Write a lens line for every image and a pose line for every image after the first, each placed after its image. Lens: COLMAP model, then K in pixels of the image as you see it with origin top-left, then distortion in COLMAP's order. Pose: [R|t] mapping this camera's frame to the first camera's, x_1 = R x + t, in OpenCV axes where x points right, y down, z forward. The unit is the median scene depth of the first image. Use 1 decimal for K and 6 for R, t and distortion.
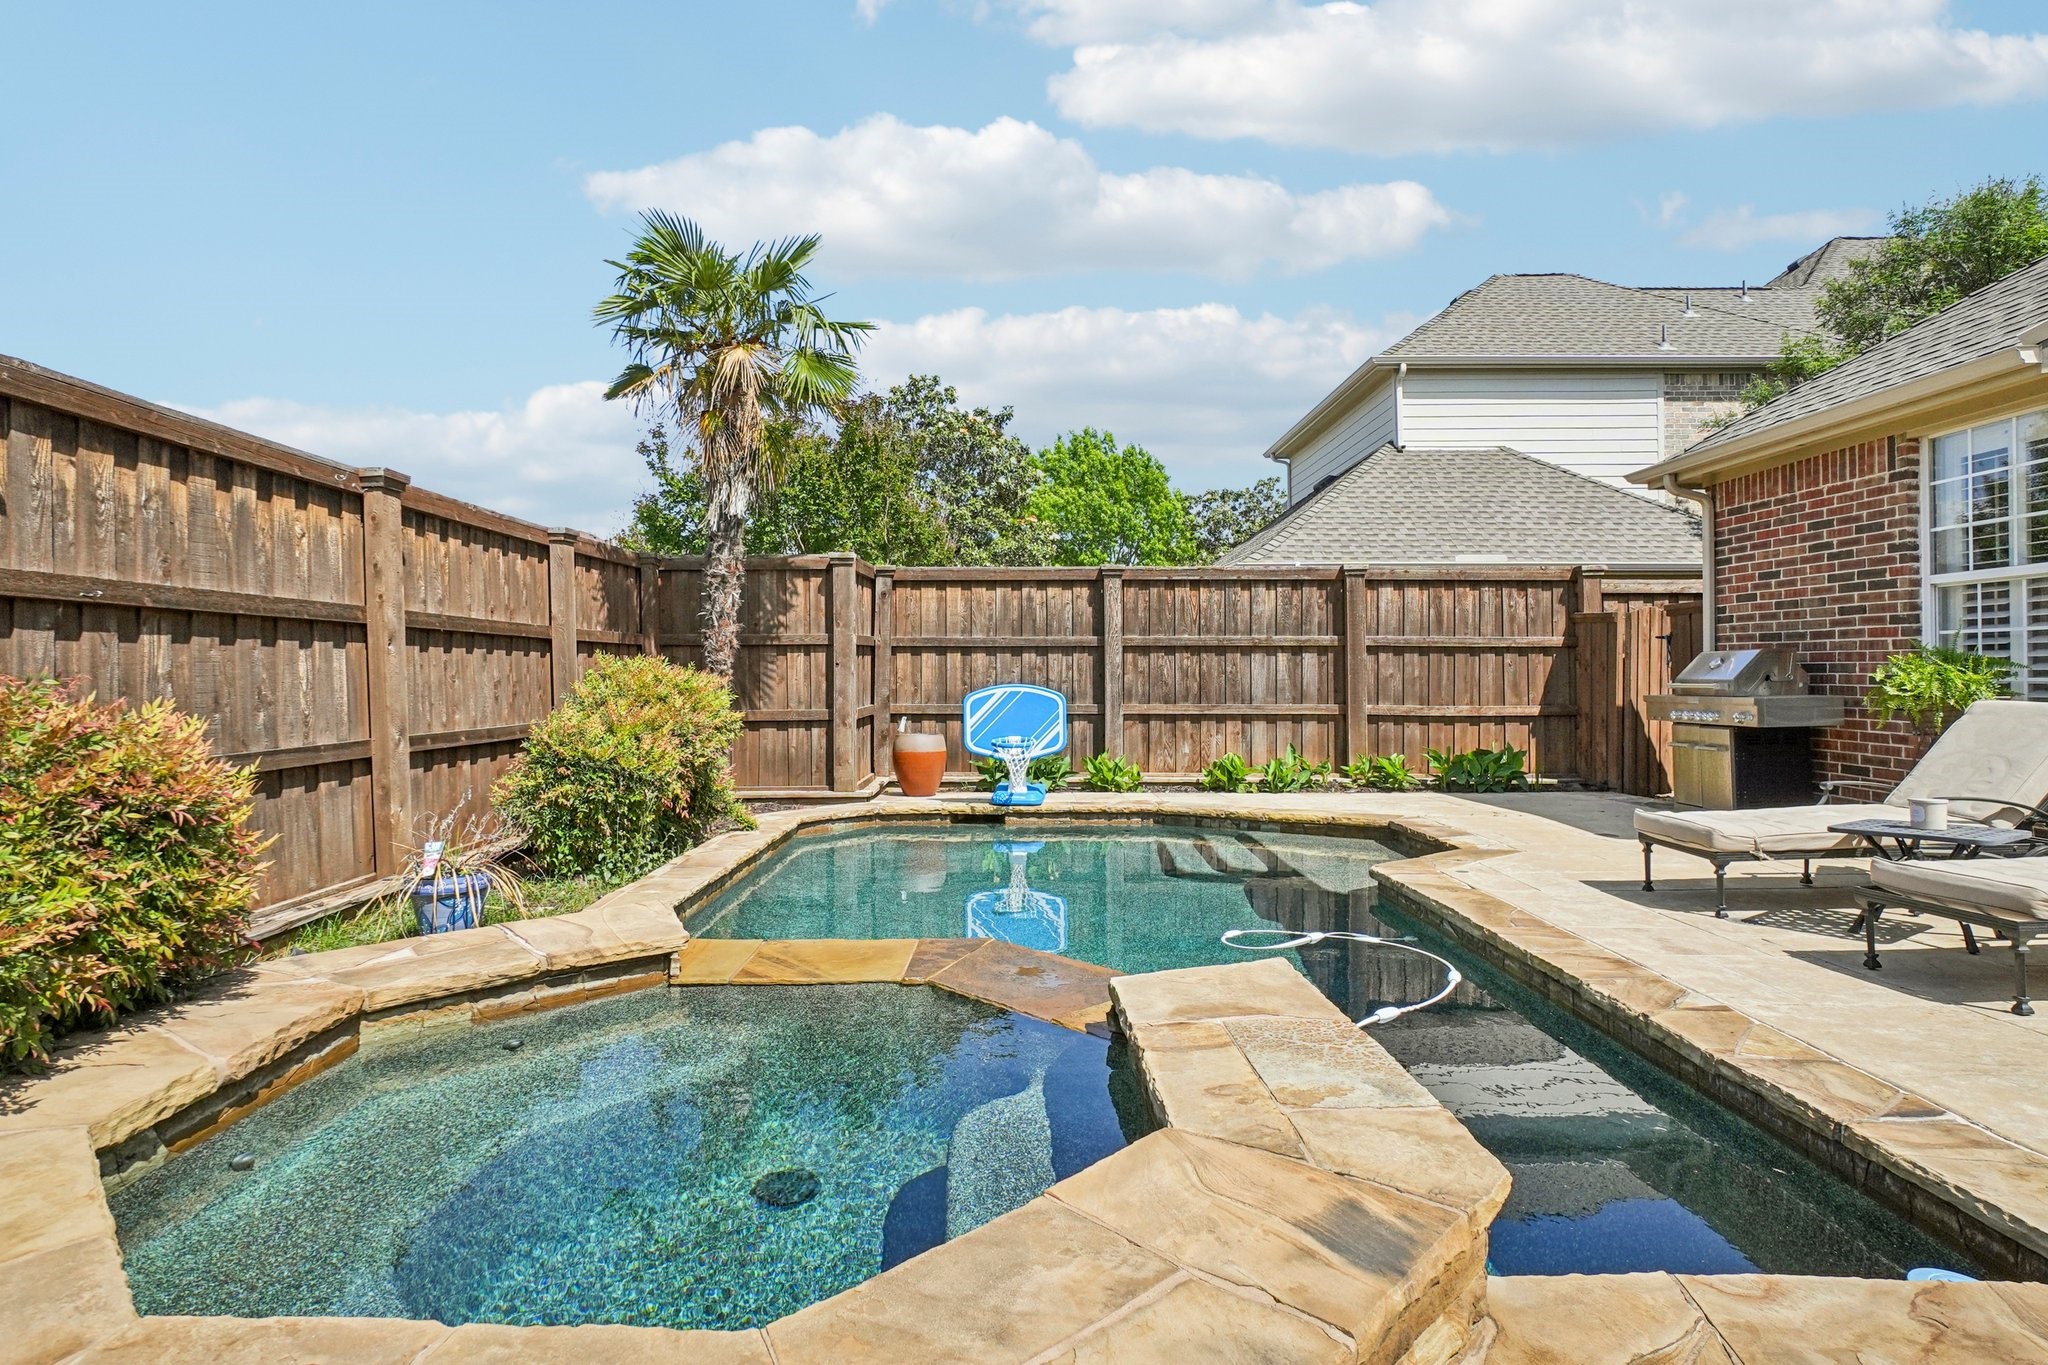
lens RADIAL K [[1034.4, 0, 1003.6], [0, 1034.4, 675.0], [0, 0, 1]] dist [-0.016400, 0.007191]
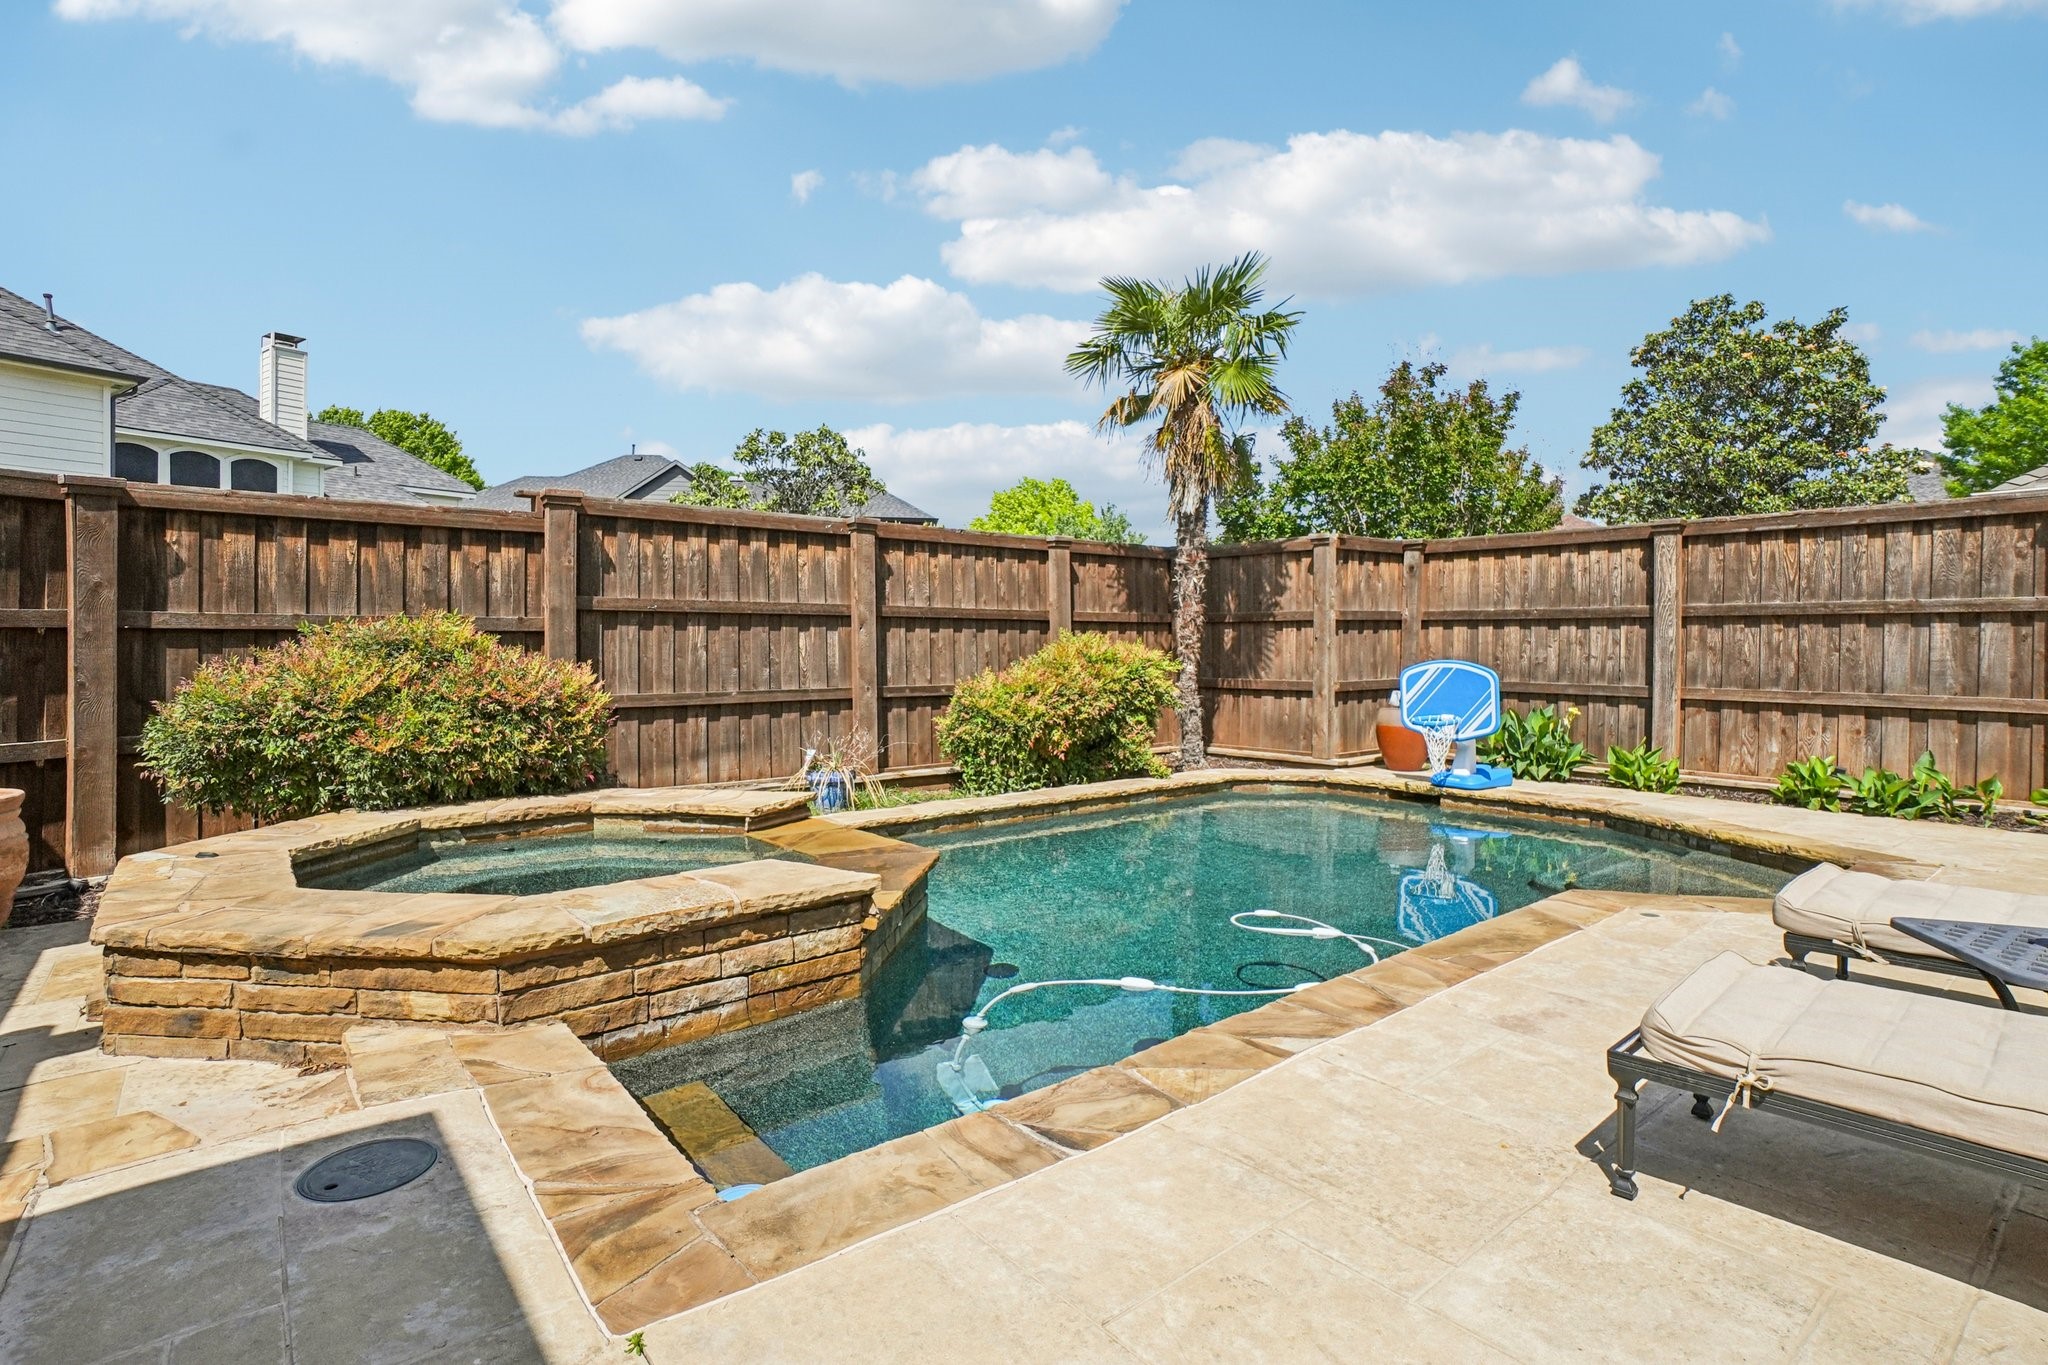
lens RADIAL K [[989.8, 0, 1025.9], [0, 989.8, 662.0], [0, 0, 1]] dist [-0.029645, 0.002332]
pose [[0.655167, 0.019011, -0.755245, 0.405488], [-0.005297, 0.999774, 0.020571, -0.005478], [0.755465, -0.009476, 0.655120, 0.105936]]
